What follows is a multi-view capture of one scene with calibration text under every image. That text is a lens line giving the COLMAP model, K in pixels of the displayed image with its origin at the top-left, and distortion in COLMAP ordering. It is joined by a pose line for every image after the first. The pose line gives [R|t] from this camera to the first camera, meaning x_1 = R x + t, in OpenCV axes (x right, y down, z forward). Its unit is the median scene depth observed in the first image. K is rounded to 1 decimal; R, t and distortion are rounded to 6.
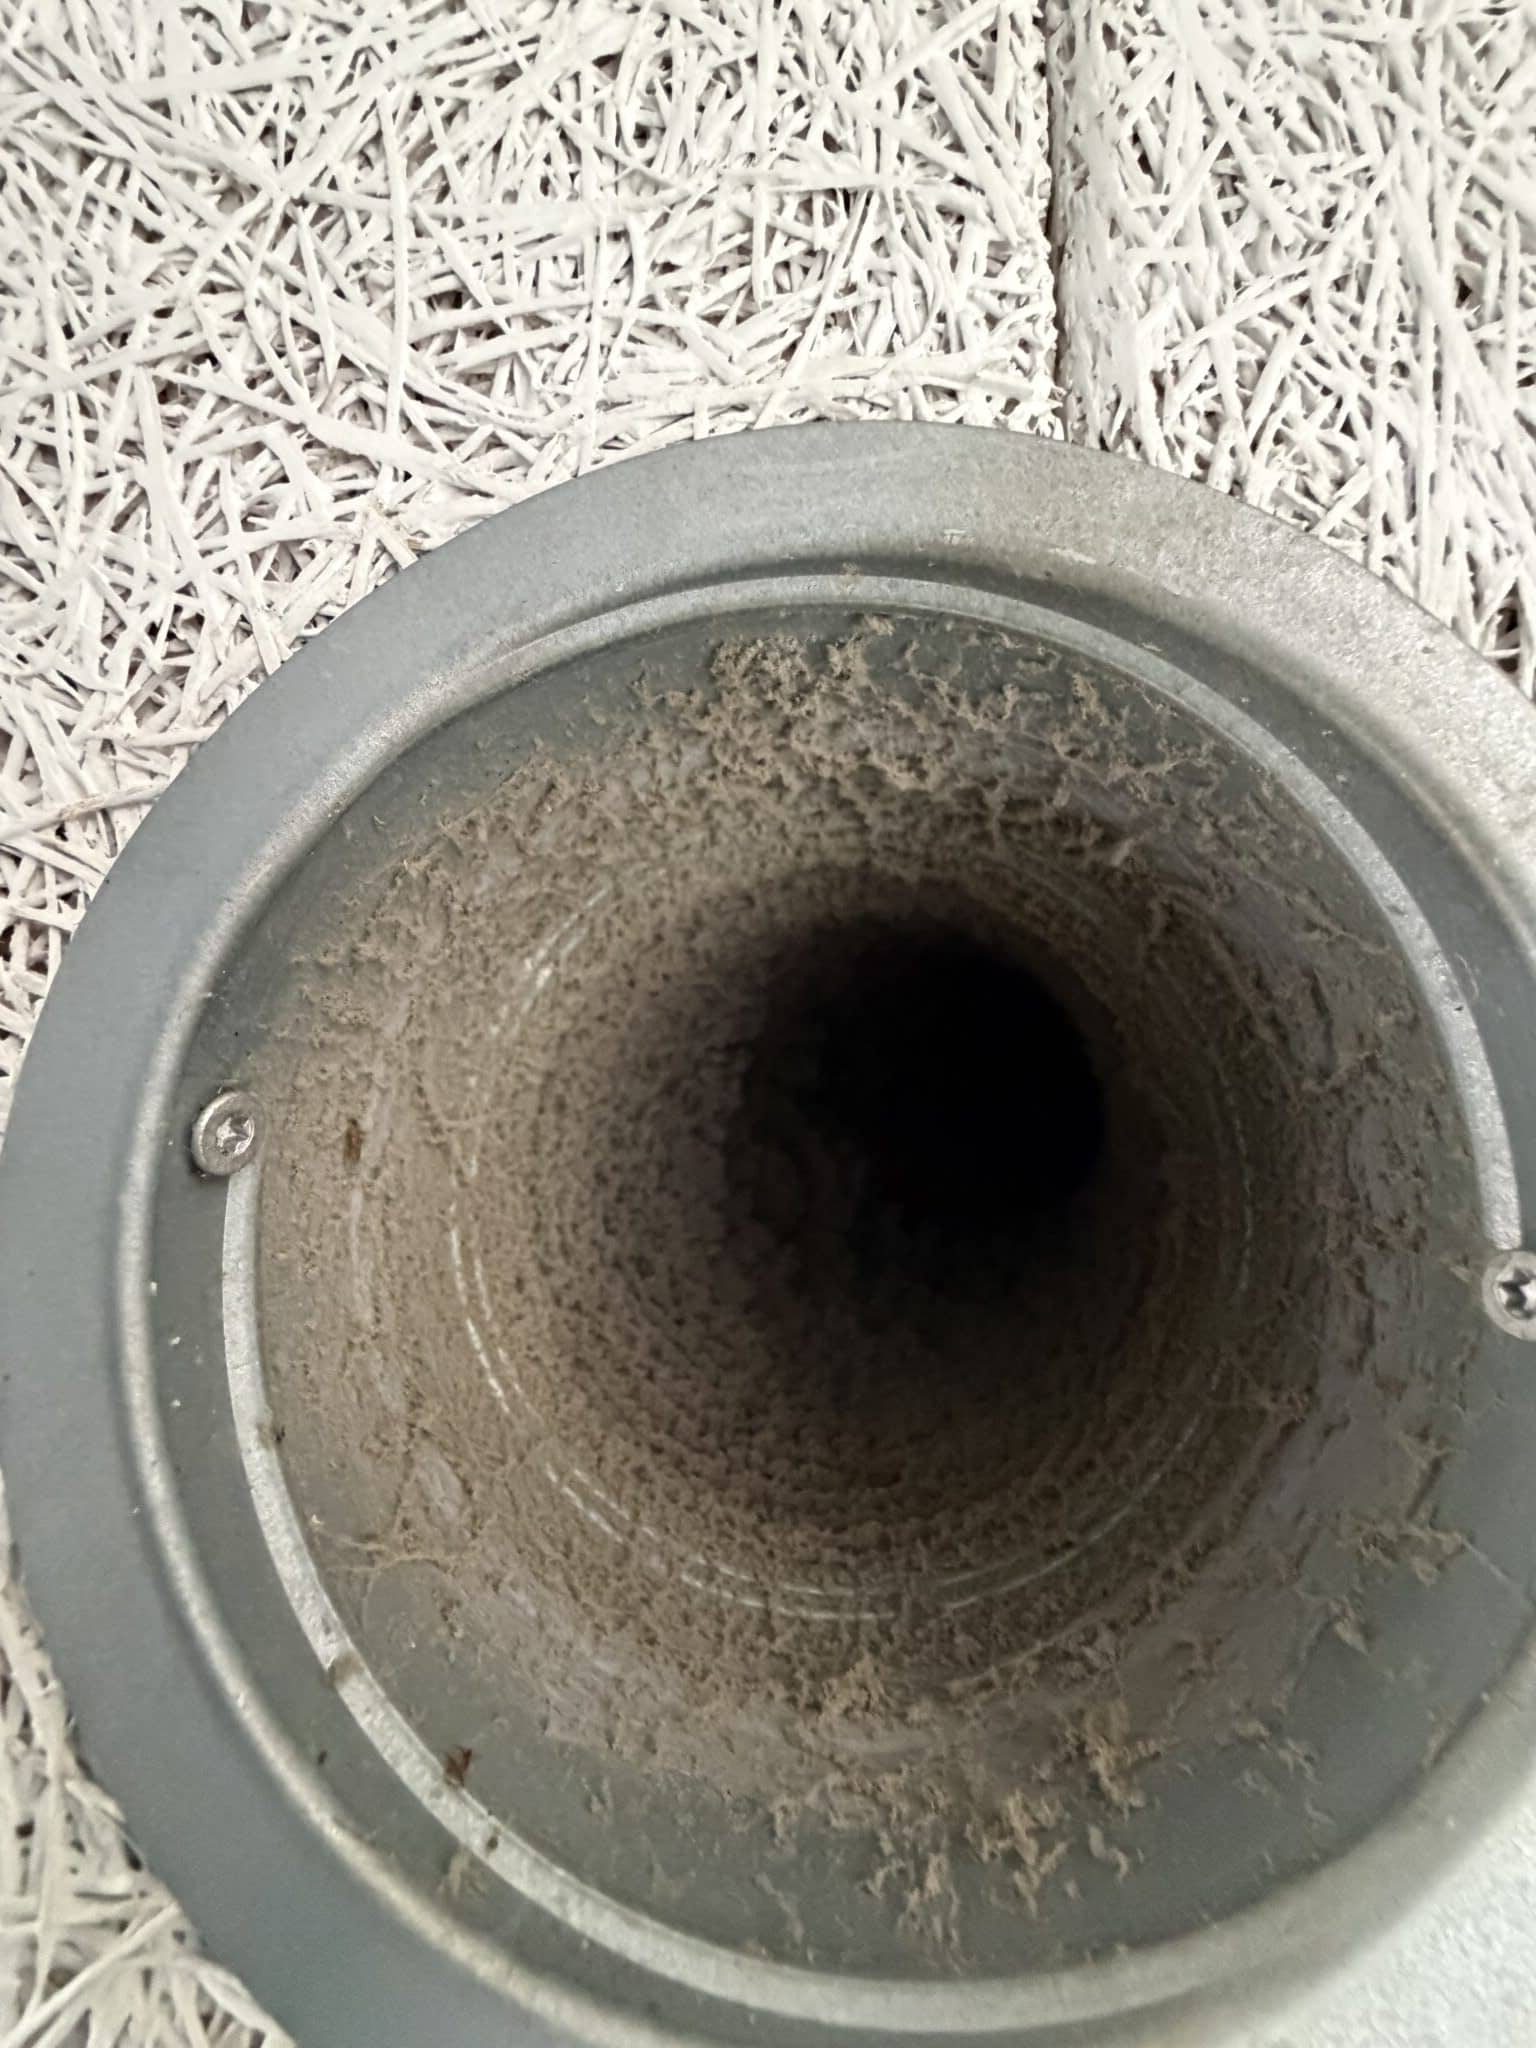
lens RADIAL K [[898.3, 0, 764.8], [0, 898.3, 1022.8], [0, 0, 1]] dist [-0.007899, 0.002763]
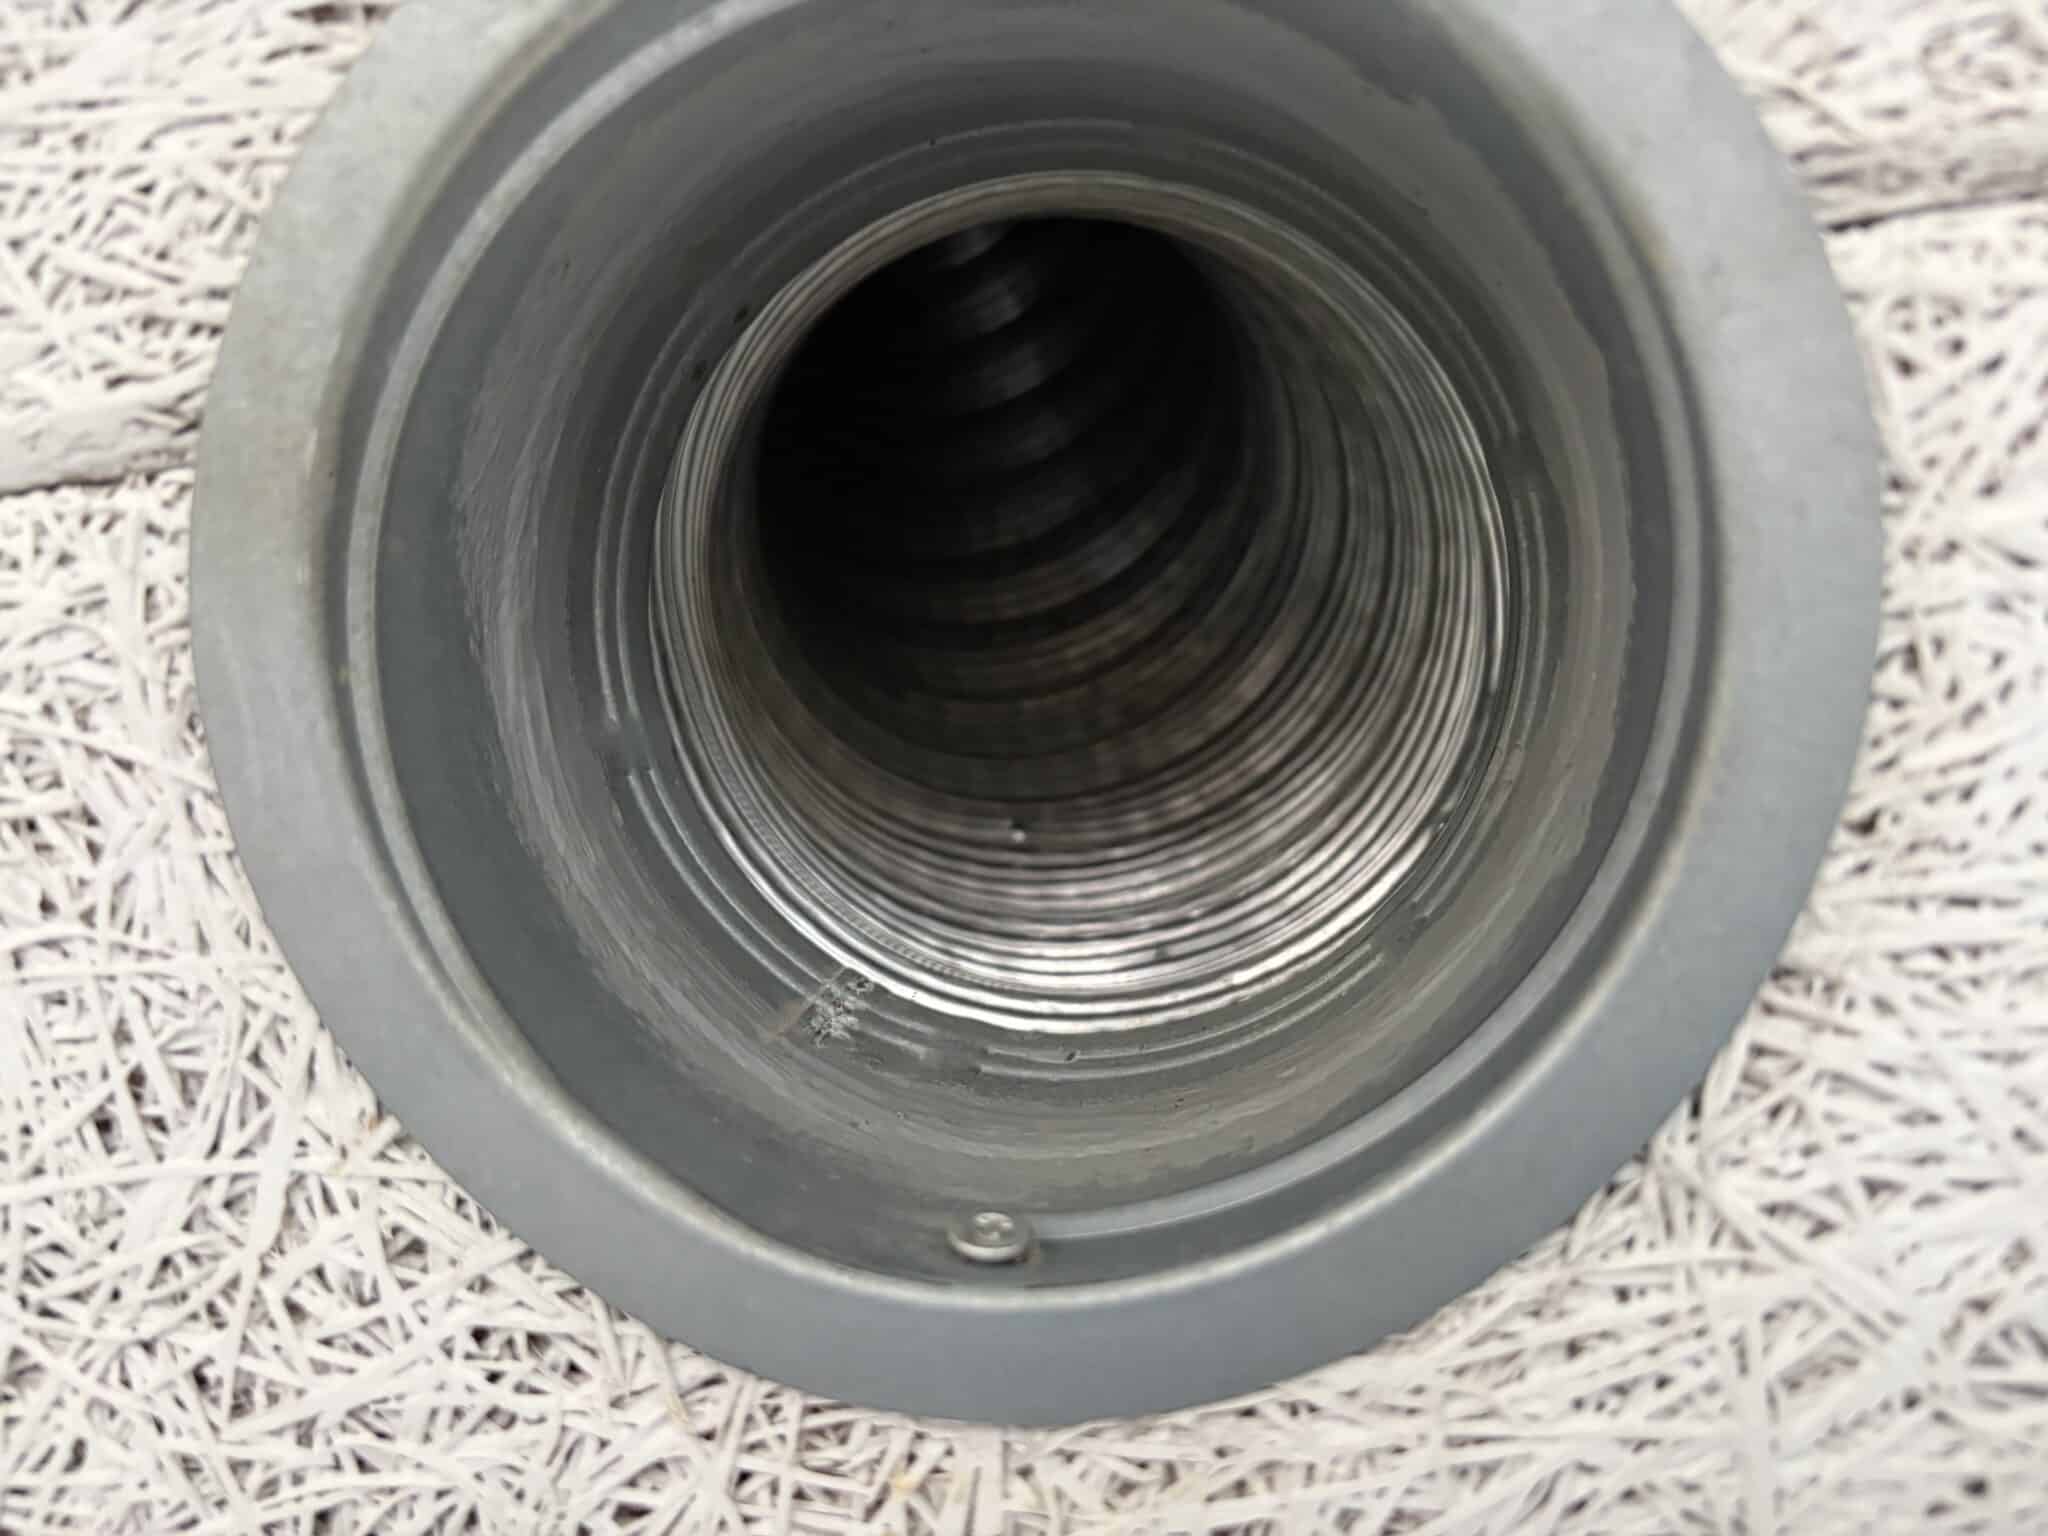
lens RADIAL K [[1596.2, 0, 1026.4], [0, 1596.2, 766.9], [0, 0, 1]] dist [-0.023670, 0.001049]
pose [[-0.117315, -0.993071, -0.006931, -0.076722], [0.992955, -0.117412, 0.015944, 0.184942], [-0.016648, -0.005012, 0.999849, -0.719494]]
